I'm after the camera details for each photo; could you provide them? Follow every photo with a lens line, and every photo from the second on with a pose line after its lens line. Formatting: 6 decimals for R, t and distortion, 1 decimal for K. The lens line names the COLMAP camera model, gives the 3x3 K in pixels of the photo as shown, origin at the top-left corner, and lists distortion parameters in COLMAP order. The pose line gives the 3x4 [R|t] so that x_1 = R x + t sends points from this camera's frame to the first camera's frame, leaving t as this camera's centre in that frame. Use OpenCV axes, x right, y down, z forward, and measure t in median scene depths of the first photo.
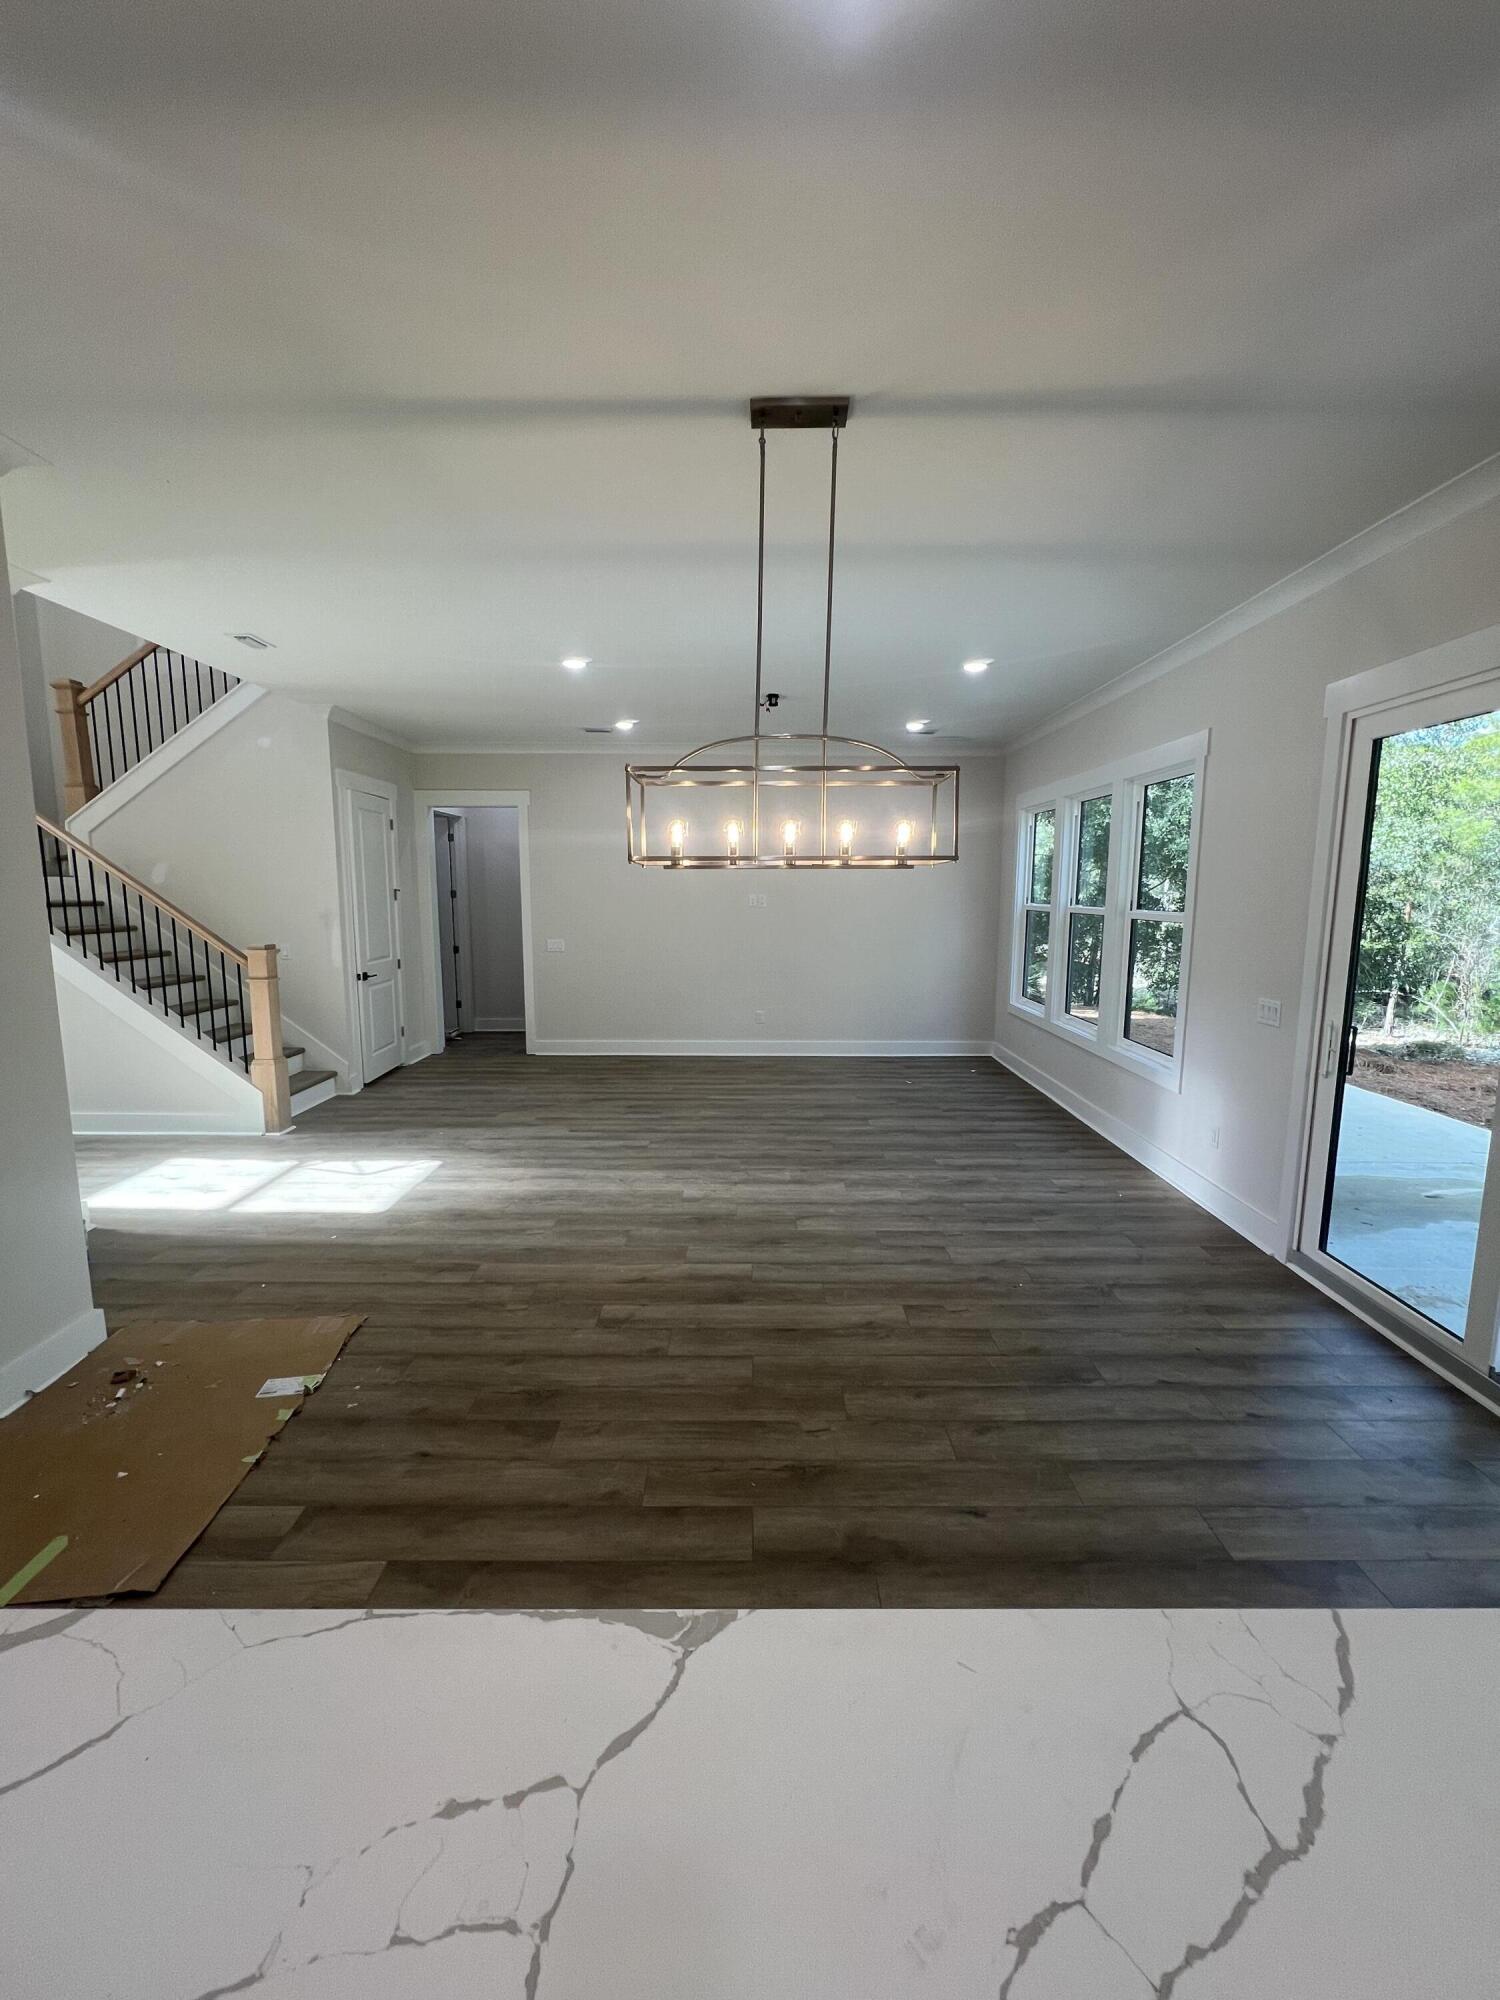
lens RADIAL K [[800.9, 0, 750.0], [0, 800.9, 1000.0], [0, 0, 1]] dist [0.000807, 0.000051]
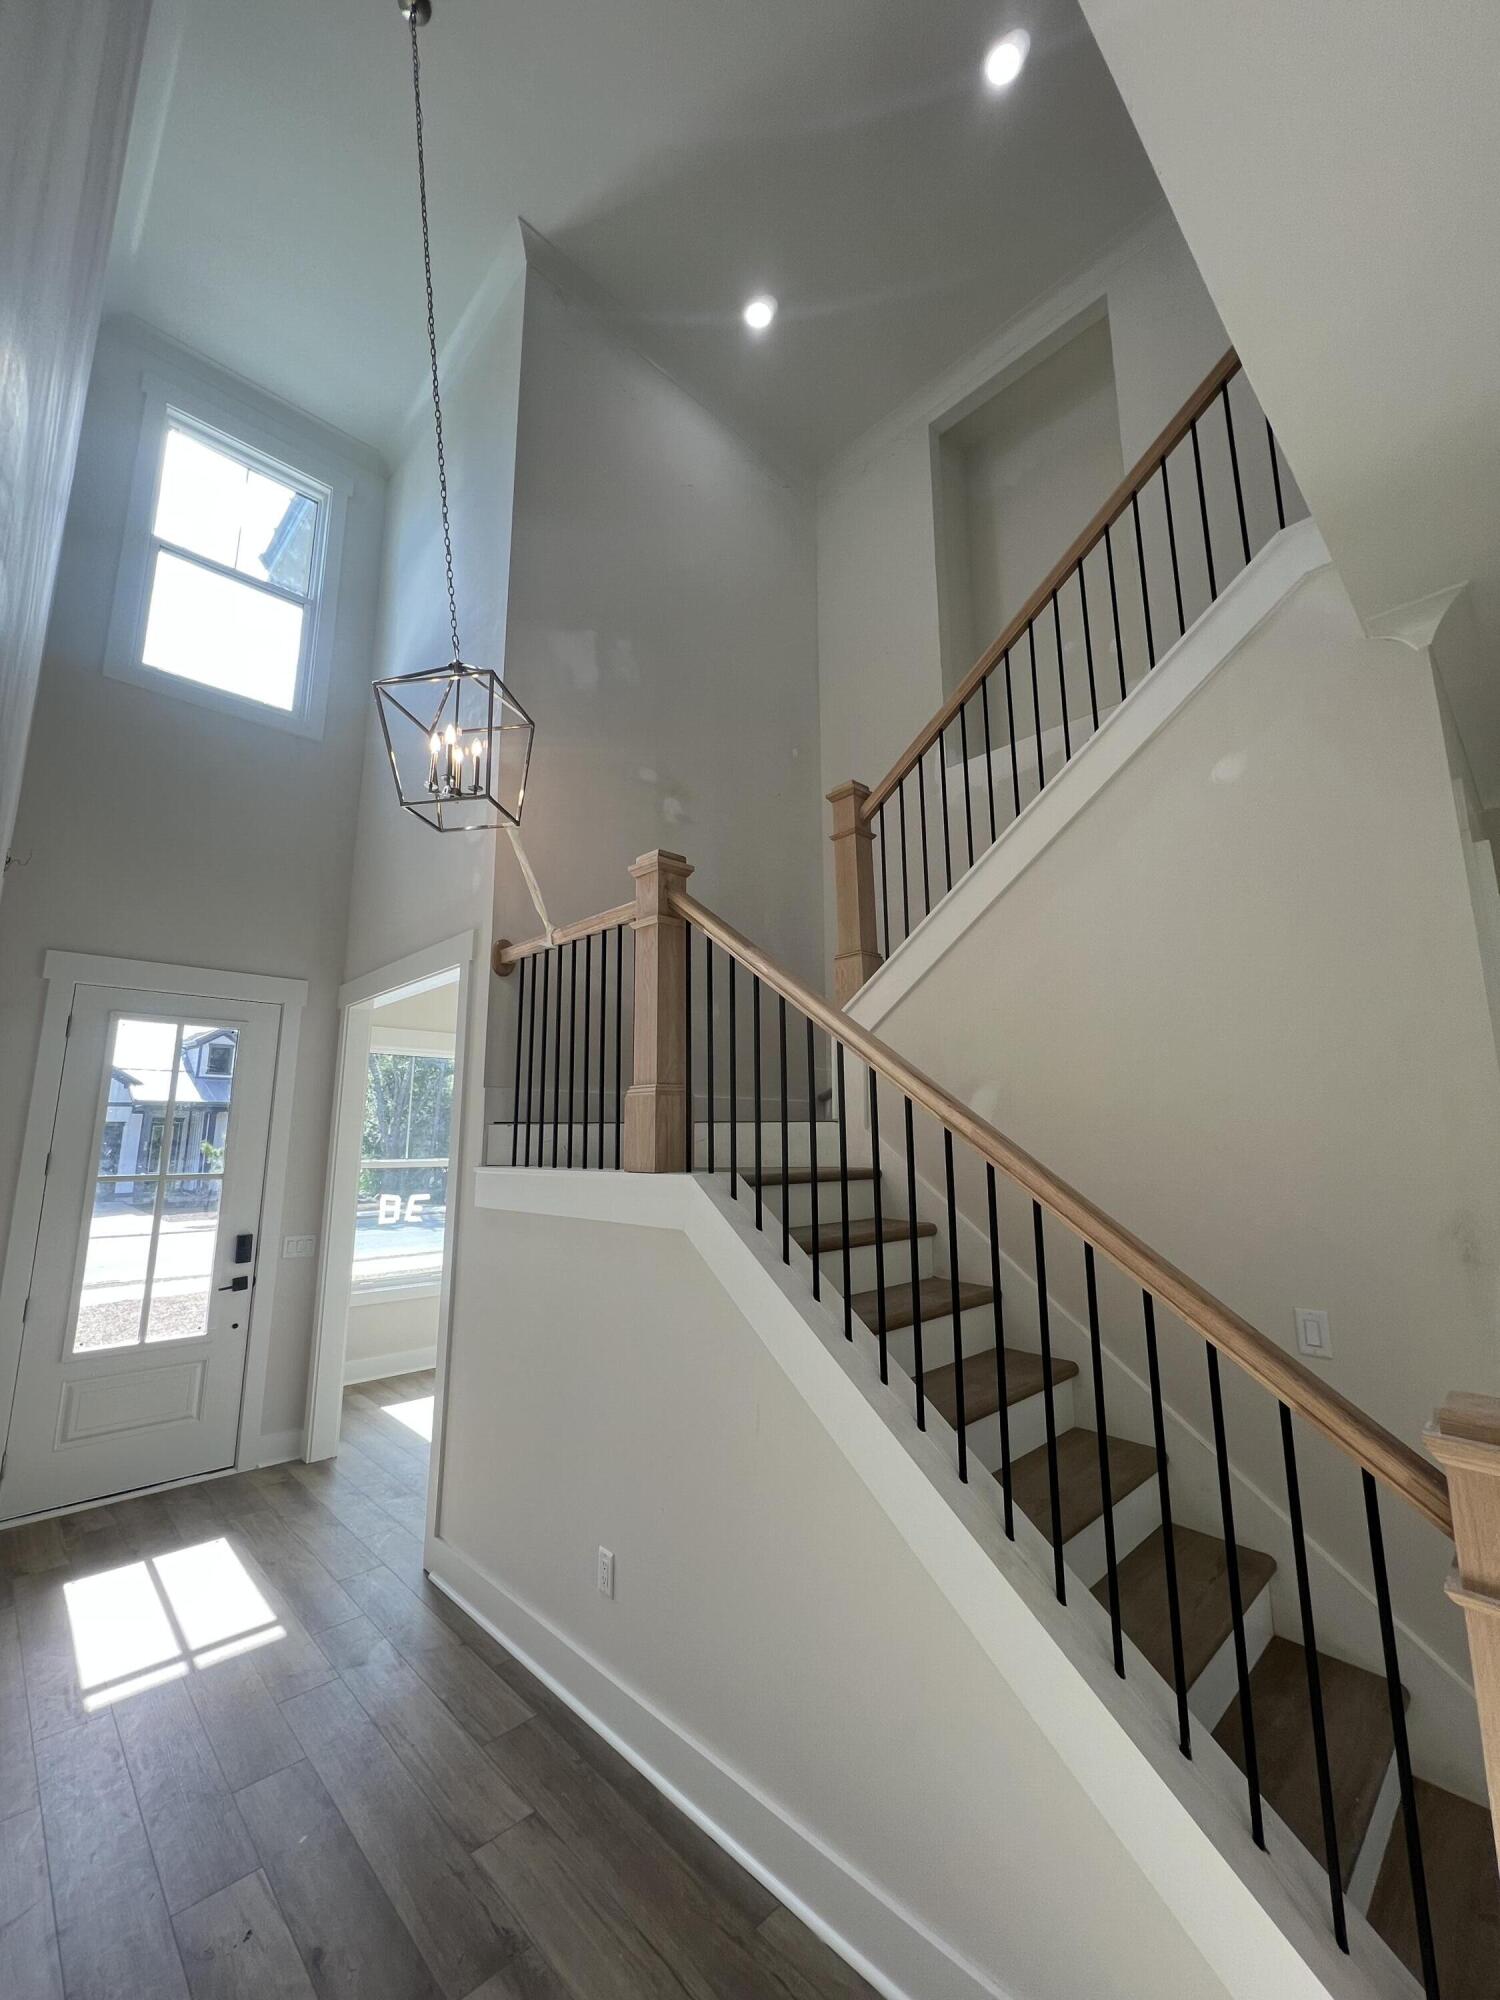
lens RADIAL K [[800.9, 0, 750.0], [0, 800.9, 1000.0], [0, 0, 1]] dist [0.000807, 0.000051]
pose [[0.692731, -0.131220, -0.709158, -0.510031], [-0.090852, 0.959597, -0.266308, -0.086207], [0.715451, 0.248908, 0.652820, 0.607728]]
